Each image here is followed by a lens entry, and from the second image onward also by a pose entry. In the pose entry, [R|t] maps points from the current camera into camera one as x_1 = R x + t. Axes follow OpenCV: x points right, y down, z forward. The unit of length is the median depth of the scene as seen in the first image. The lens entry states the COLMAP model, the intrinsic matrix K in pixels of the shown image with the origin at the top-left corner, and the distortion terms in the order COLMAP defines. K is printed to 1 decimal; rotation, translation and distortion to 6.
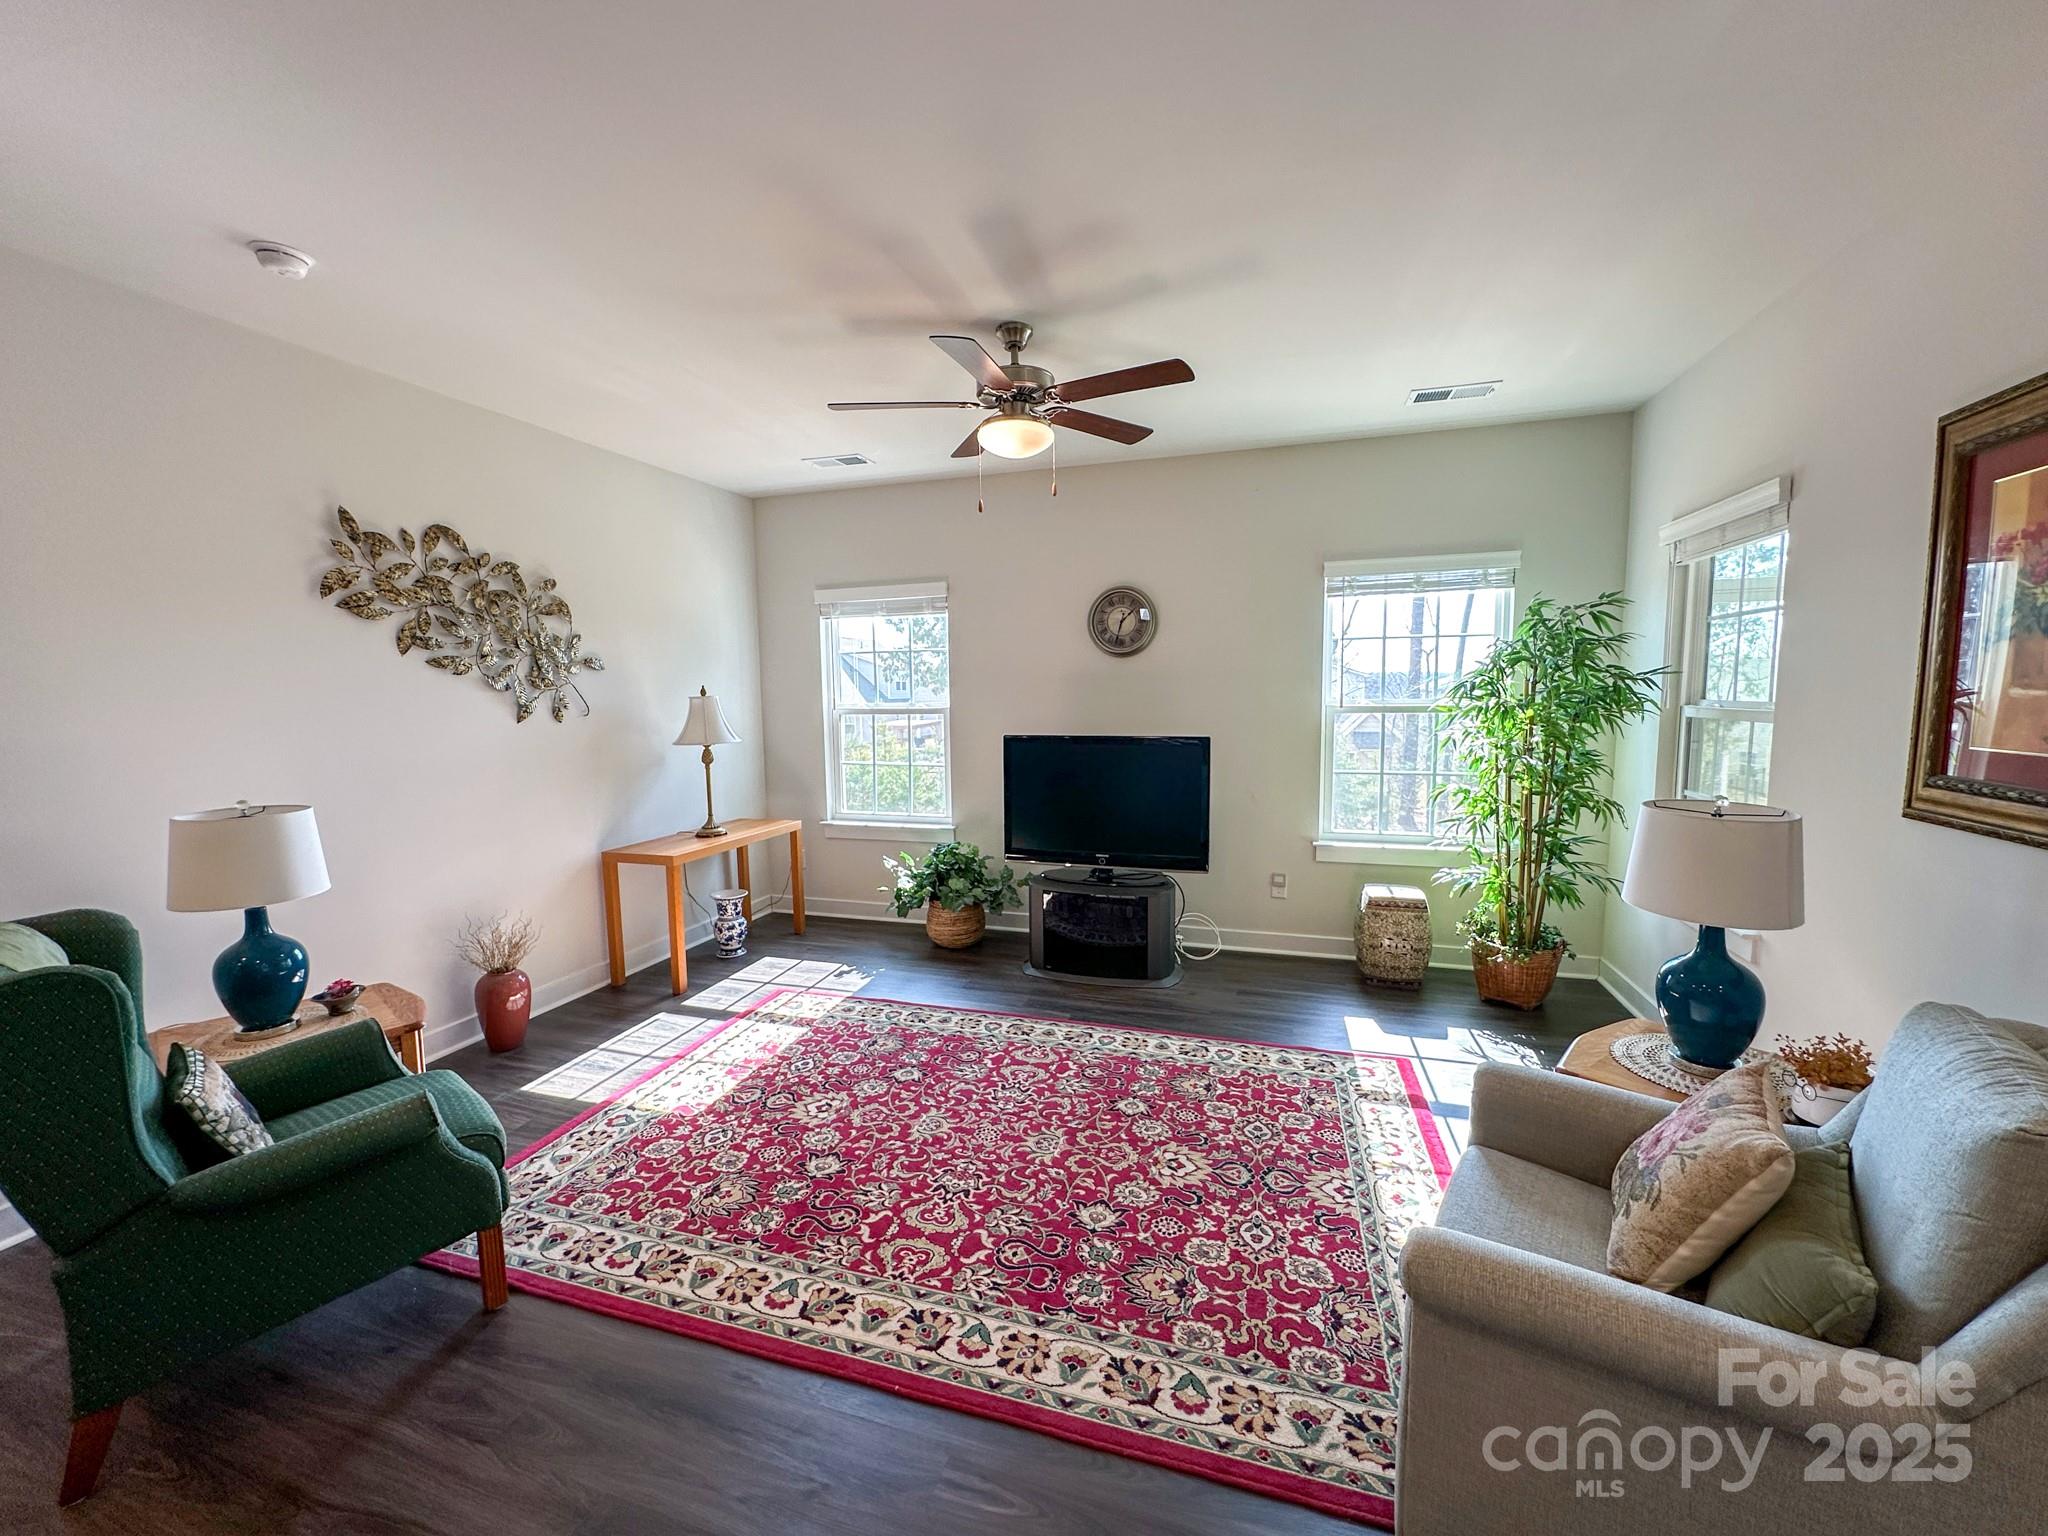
lens RADIAL K [[820.8, 0, 1024.0], [0, 820.8, 768.0], [0, 0, 1]] dist [-0.001284, 0.000237]
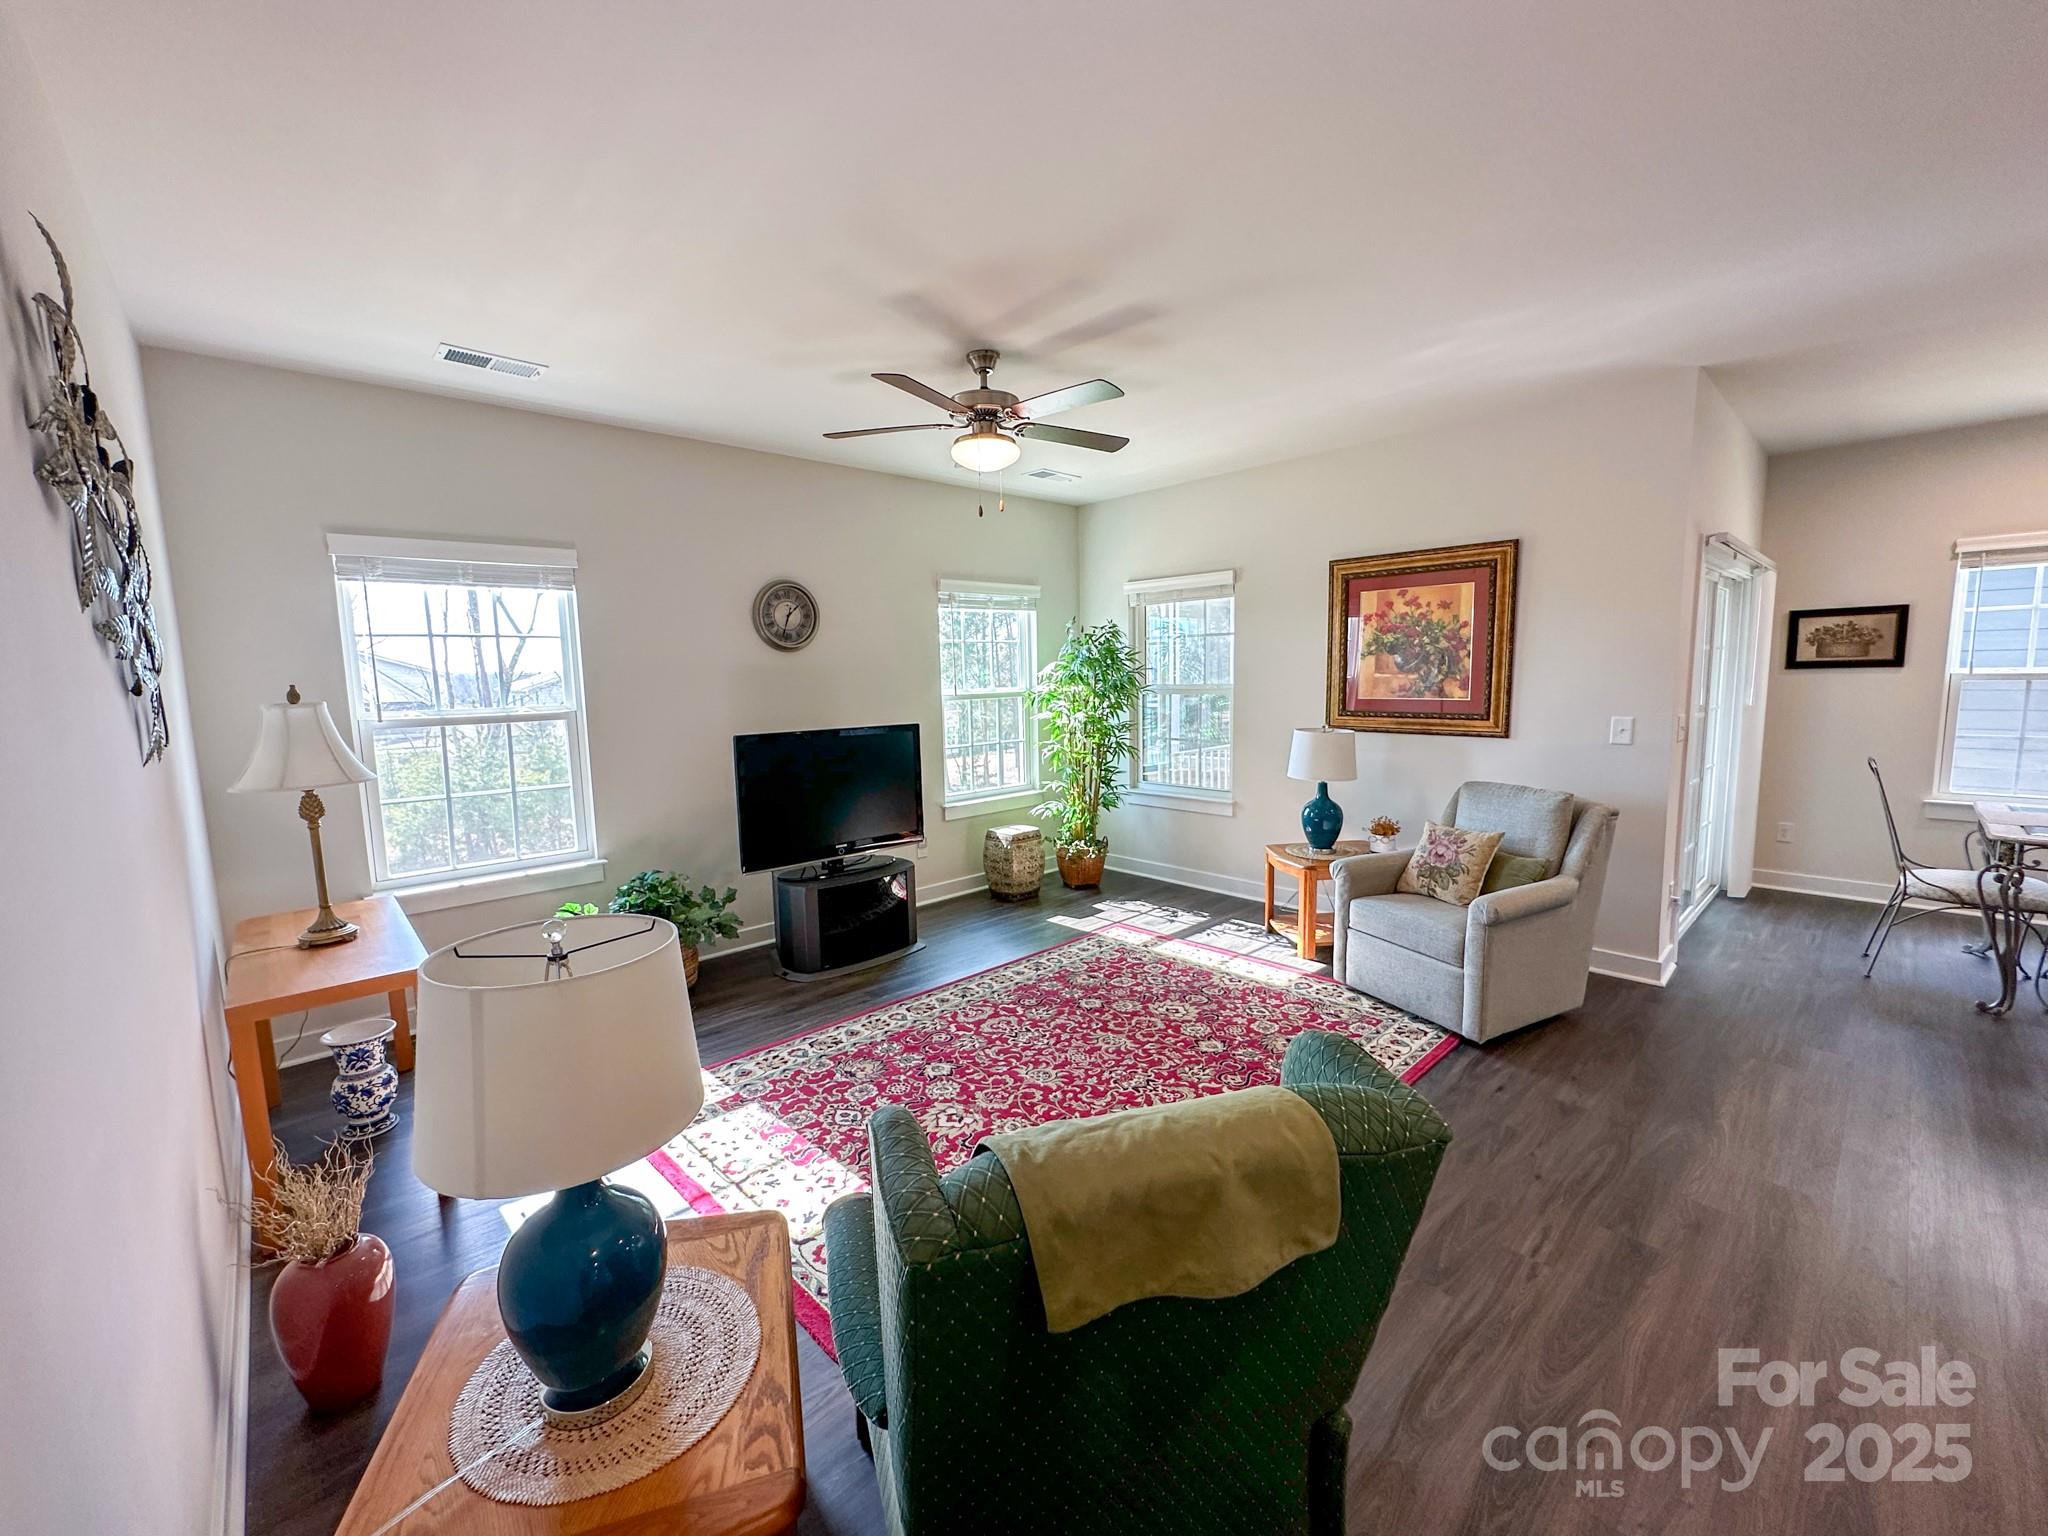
lens RADIAL K [[814.9, 0, 1032.0], [0, 814.9, 761.2], [0, 0, 1]] dist [-0.000438, 0.000257]
pose [[0.487639, -0.092329, 0.868150, -0.940390], [0.101459, 0.993648, 0.048686, -0.032677], [-0.867130, 0.064340, 0.493909, 0.409778]]
